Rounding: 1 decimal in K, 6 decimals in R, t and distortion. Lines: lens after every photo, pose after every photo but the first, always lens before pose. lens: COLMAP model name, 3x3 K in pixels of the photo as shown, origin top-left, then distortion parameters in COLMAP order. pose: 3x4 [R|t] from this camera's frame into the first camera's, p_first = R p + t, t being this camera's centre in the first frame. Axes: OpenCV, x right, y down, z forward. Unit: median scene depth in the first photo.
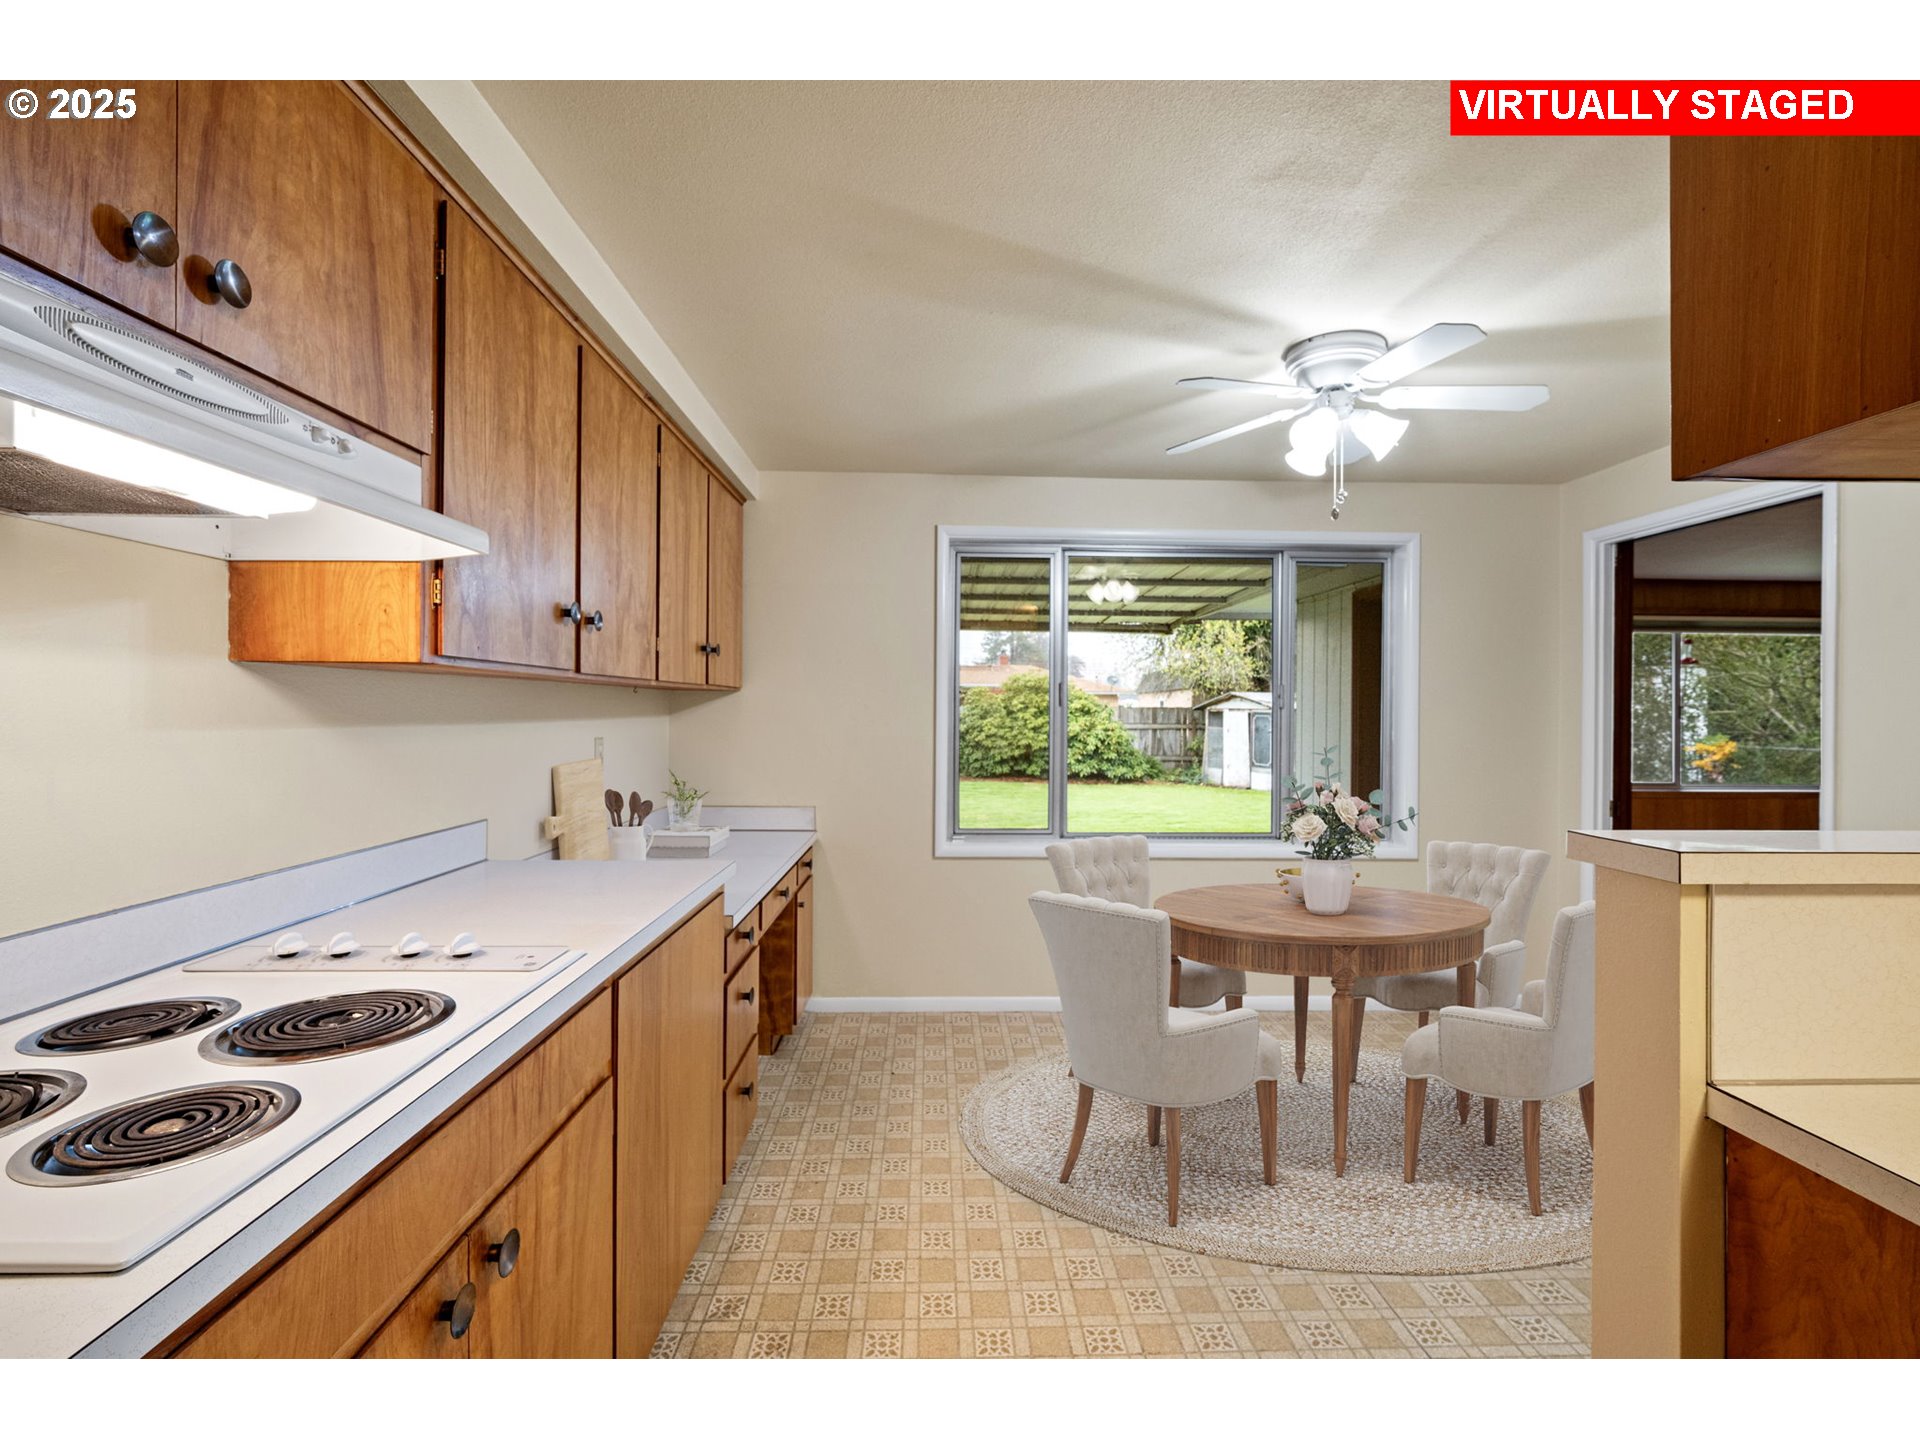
lens RADIAL K [[848.4, 0, 961.7], [0, 848.4, 713.7], [0, 0, 1]] dist [-0.001138, 0.000274]
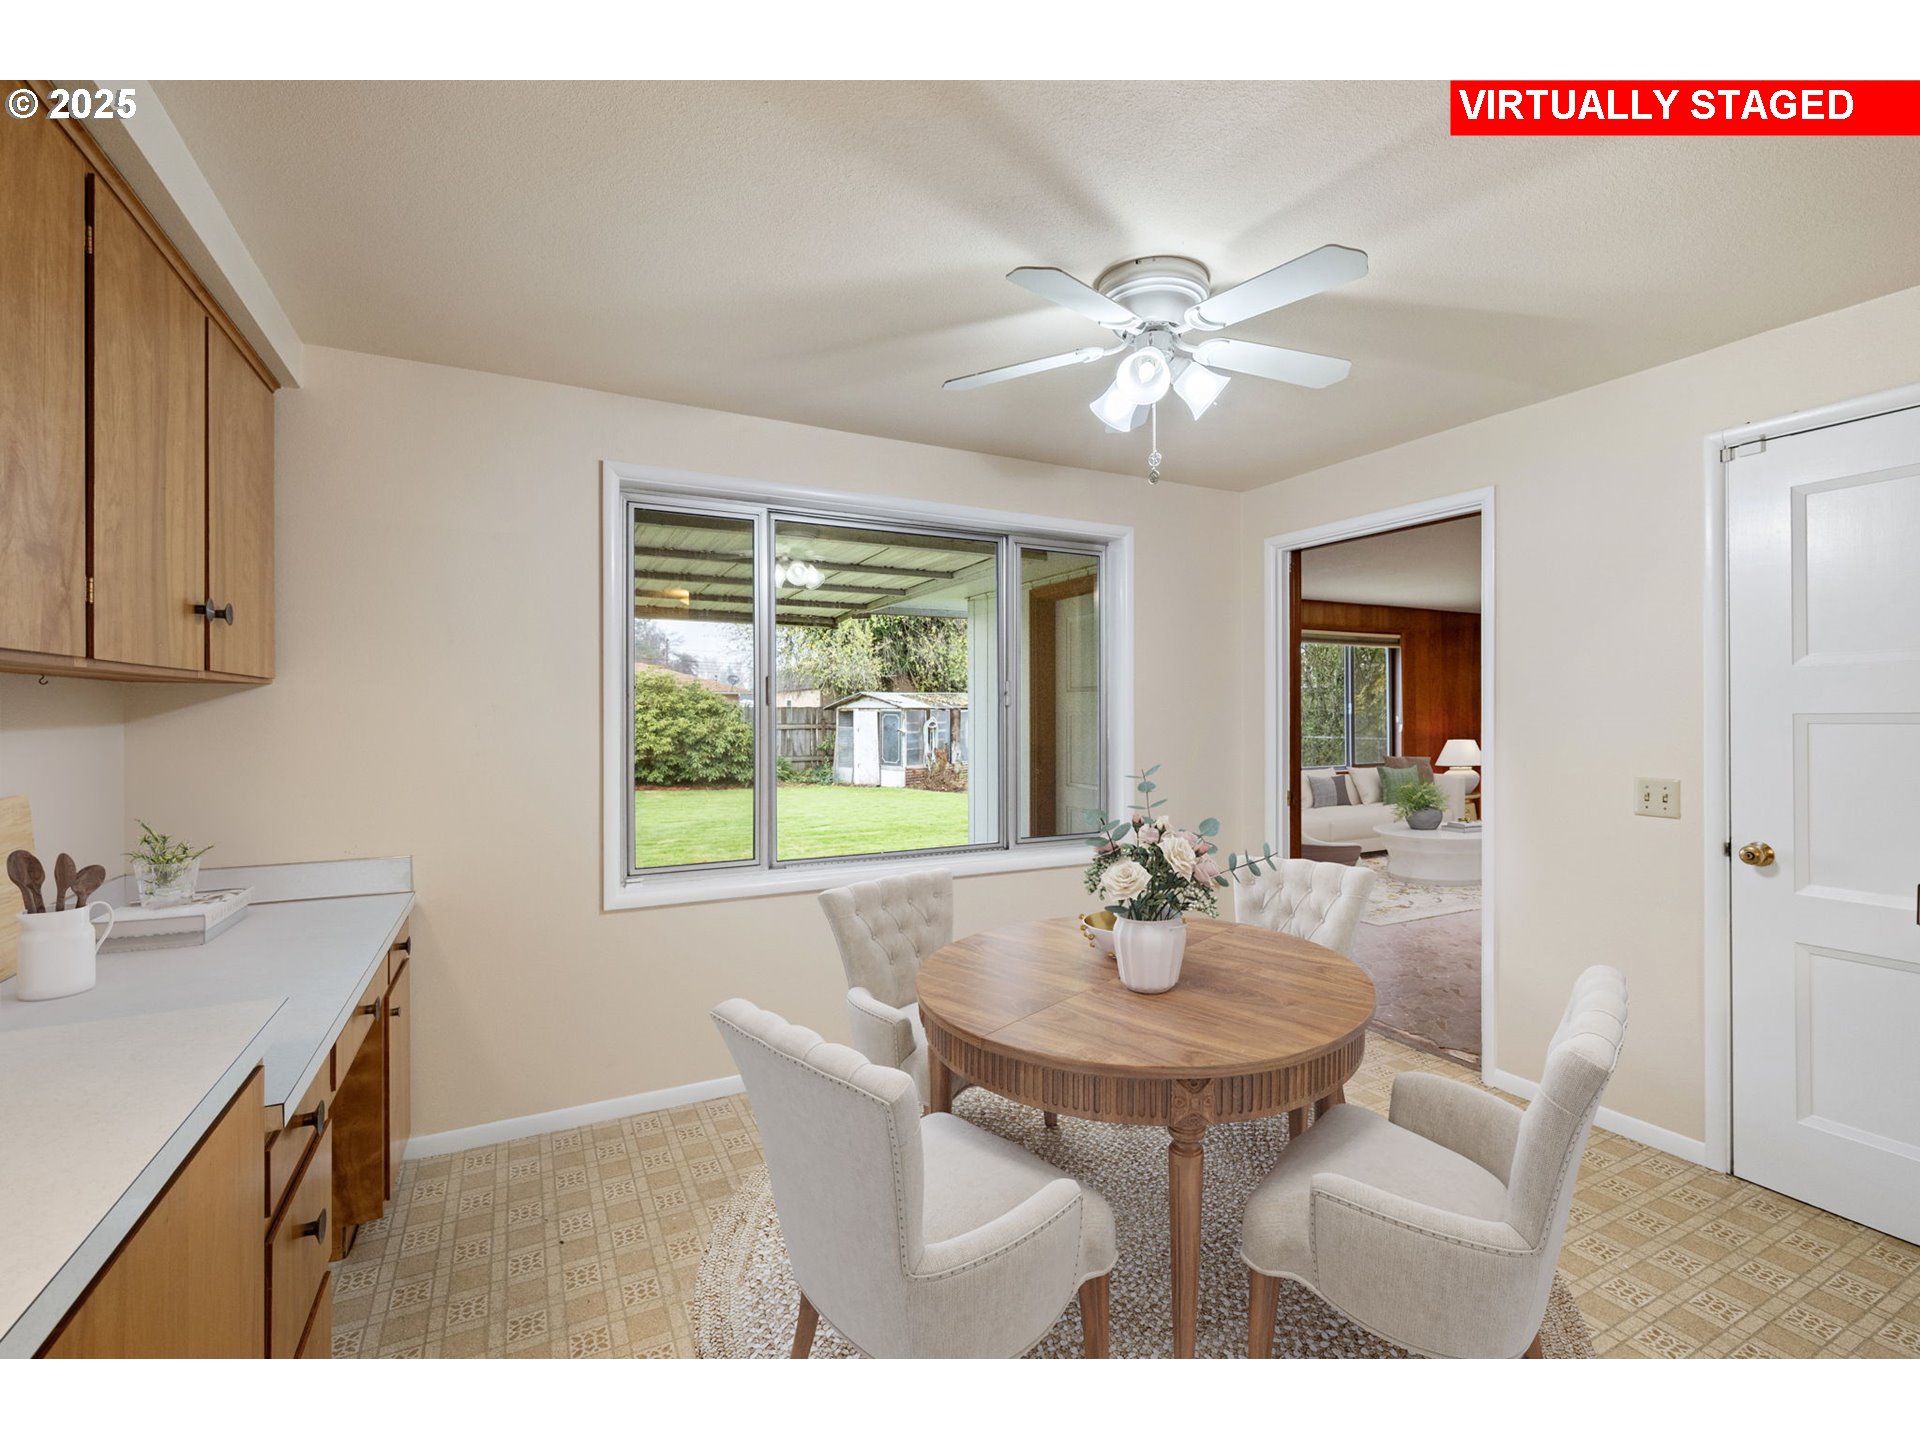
lens RADIAL K [[848.4, 0, 957.4], [0, 848.4, 714.6], [0, 0, 1]] dist [-0.001138, 0.000274]
pose [[0.904381, -0.009377, 0.426623, -0.045859], [0.009036, 0.999955, 0.002824, -0.000529], [-0.426631, 0.001301, 0.904425, 0.139298]]
